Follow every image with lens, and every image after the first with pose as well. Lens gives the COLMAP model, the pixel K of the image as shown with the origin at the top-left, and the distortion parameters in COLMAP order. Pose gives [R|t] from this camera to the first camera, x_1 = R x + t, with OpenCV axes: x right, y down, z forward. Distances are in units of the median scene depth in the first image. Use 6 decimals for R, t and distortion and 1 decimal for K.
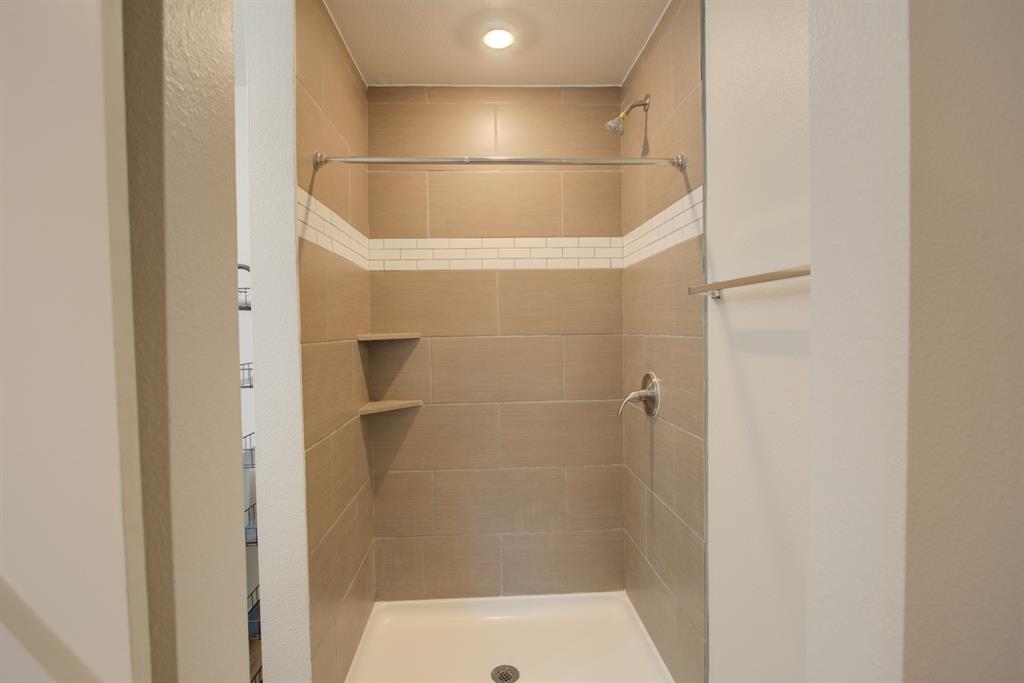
lens RADIAL K [[470.5, 0, 512.0], [0, 470.5, 341.5], [0, 0, 1]] dist [-0.031516, 0.000604]
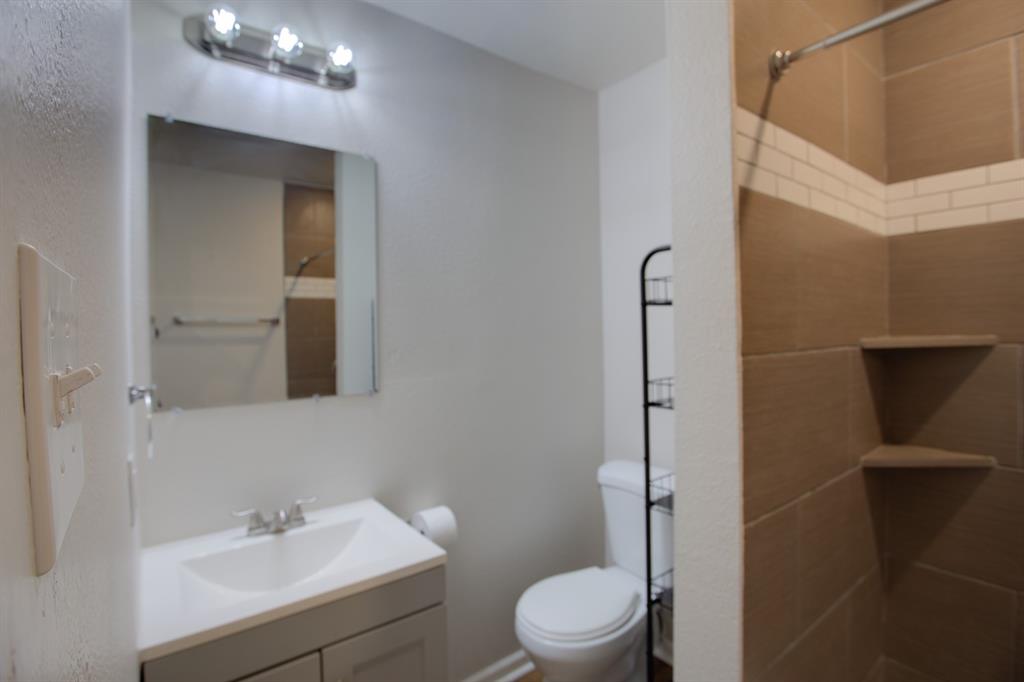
lens RADIAL K [[470.5, 0, 512.0], [0, 470.5, 341.0], [0, 0, 1]] dist [-0.031516, 0.000604]
pose [[0.540153, 0.017295, -0.841389, -0.071505], [-0.012301, 0.999844, 0.012655, -0.015485], [0.841477, 0.003514, 0.540282, 0.316811]]
